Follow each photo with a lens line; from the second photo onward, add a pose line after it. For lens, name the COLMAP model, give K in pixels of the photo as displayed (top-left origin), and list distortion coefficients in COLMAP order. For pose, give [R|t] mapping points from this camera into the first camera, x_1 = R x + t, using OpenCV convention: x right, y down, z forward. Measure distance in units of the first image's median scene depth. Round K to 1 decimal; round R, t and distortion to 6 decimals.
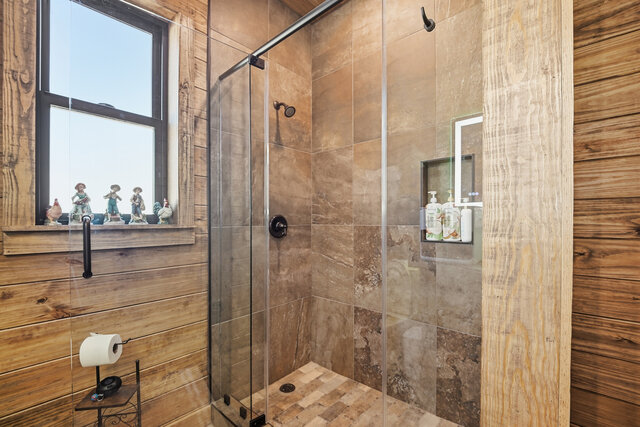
lens RADIAL K [[280.7, 0, 321.4], [0, 280.7, 222.1], [0, 0, 1]] dist [-0.001030, -0.000287]
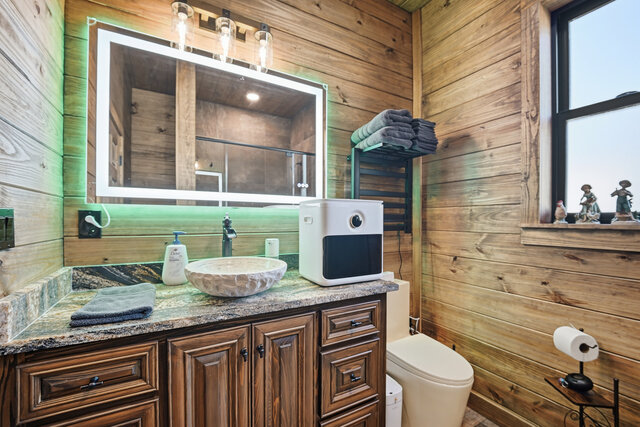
lens RADIAL K [[280.7, 0, 321.4], [0, 280.7, 222.1], [0, 0, 1]] dist [-0.001030, -0.000287]
pose [[-0.300564, 0.008905, -0.953720, 0.469981], [-0.006772, 0.999911, 0.011471, -0.002179], [0.953738, 0.009907, -0.300477, 0.388437]]
